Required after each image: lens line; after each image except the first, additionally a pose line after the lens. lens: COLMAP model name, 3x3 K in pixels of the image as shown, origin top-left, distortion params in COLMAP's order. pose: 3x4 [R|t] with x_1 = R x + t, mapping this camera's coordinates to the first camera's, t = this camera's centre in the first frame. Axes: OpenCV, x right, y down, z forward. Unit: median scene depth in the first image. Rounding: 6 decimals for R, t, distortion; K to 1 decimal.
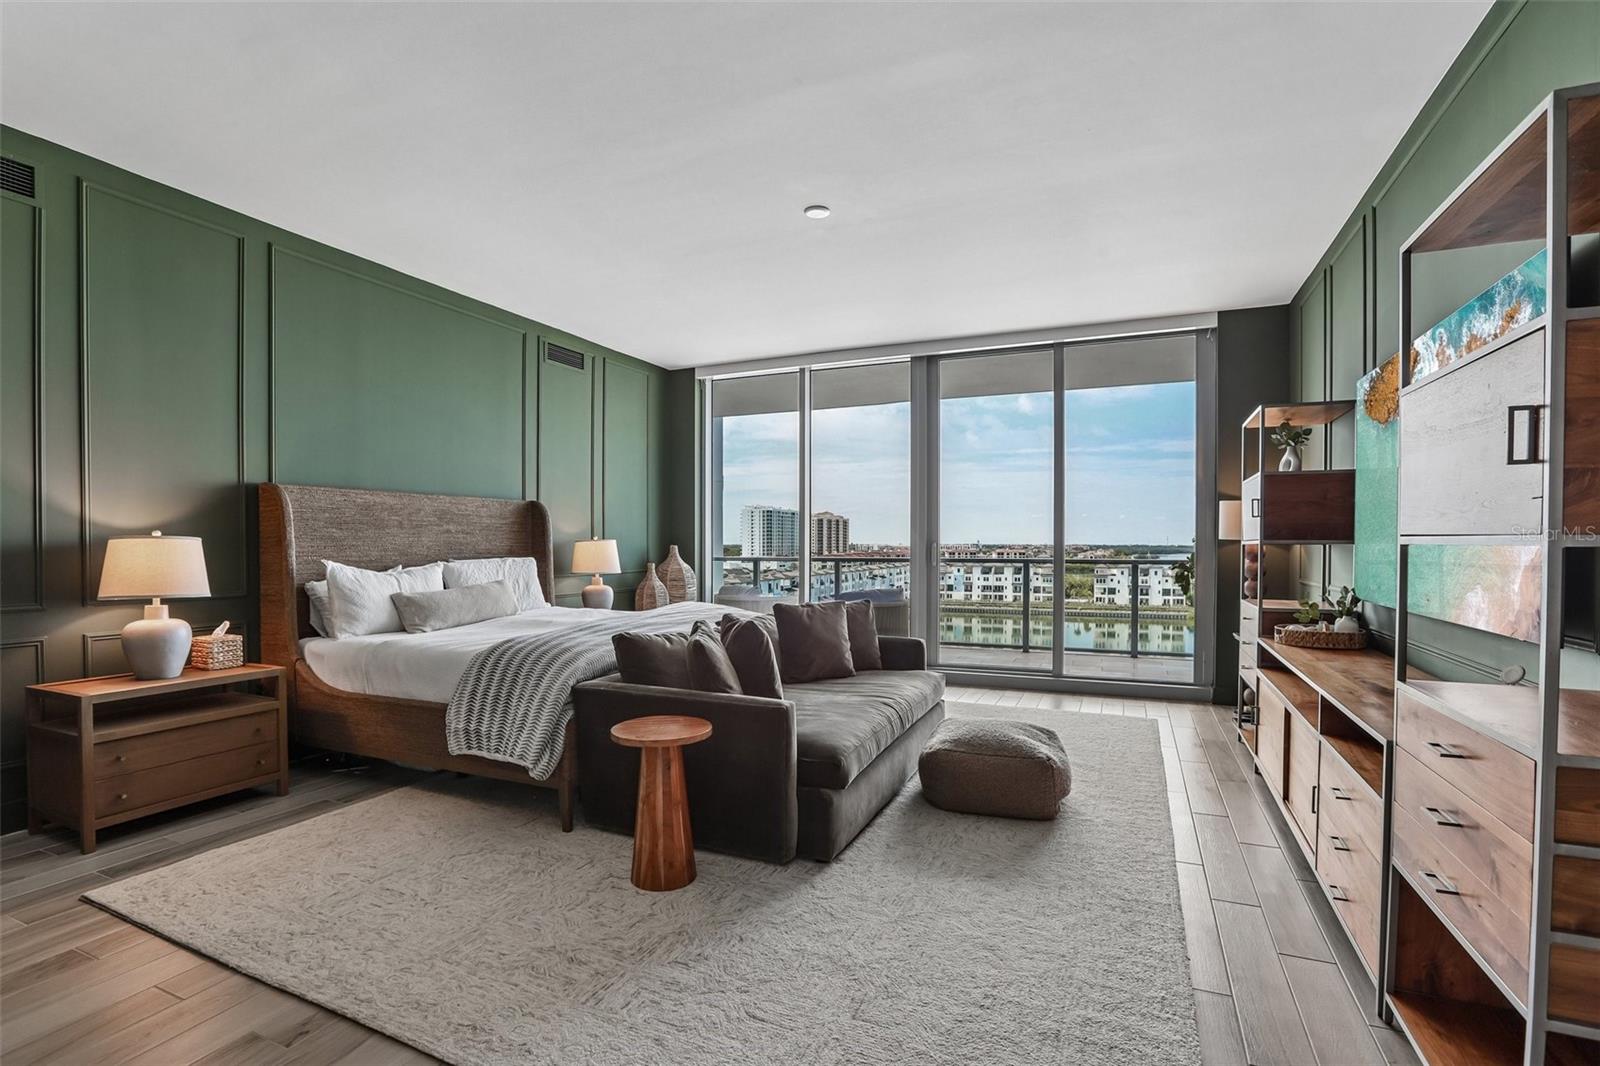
lens RADIAL K [[742.8, 0, 788.9], [0, 742.8, 550.3], [0, 0, 1]] dist [-0.053965, 0.018449]
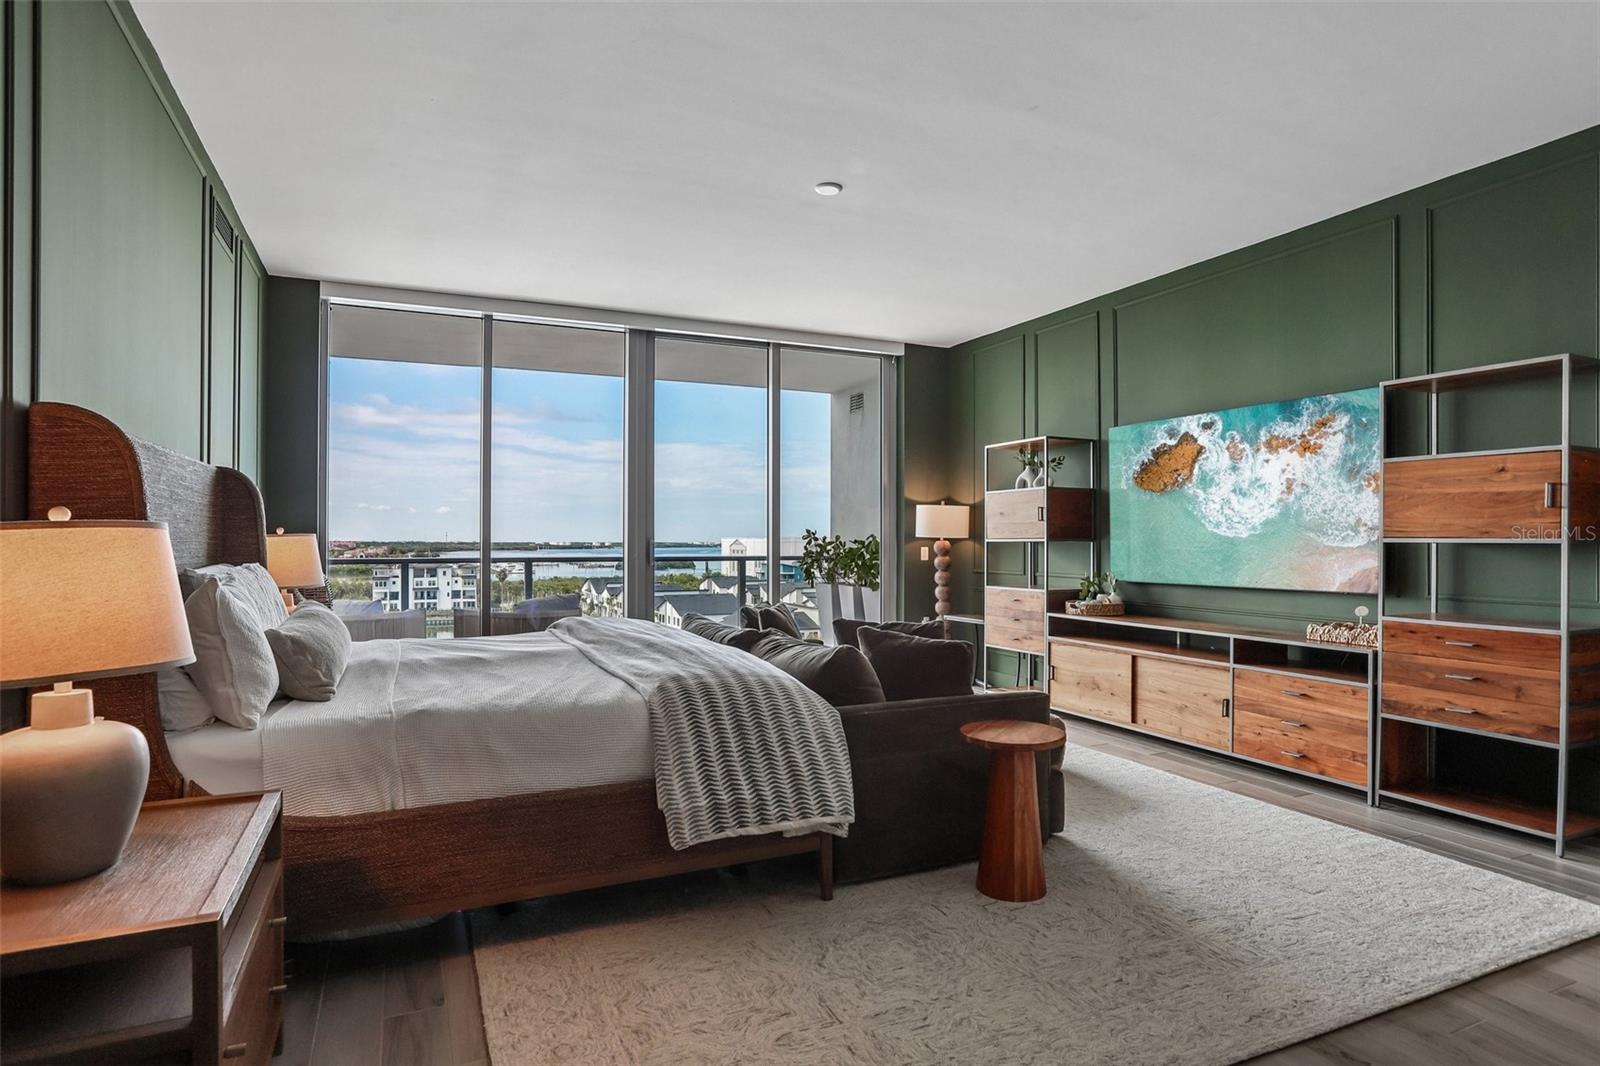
lens RADIAL K [[869.3, 0, 776.9], [0, 869.3, 538.7], [0, 0, 1]] dist [-0.027606, 0.001541]
pose [[0.661562, 0.002955, 0.749885, -0.589379], [0.004855, 0.999954, -0.008223, -0.002512], [-0.749875, 0.009080, 0.661518, 0.230554]]
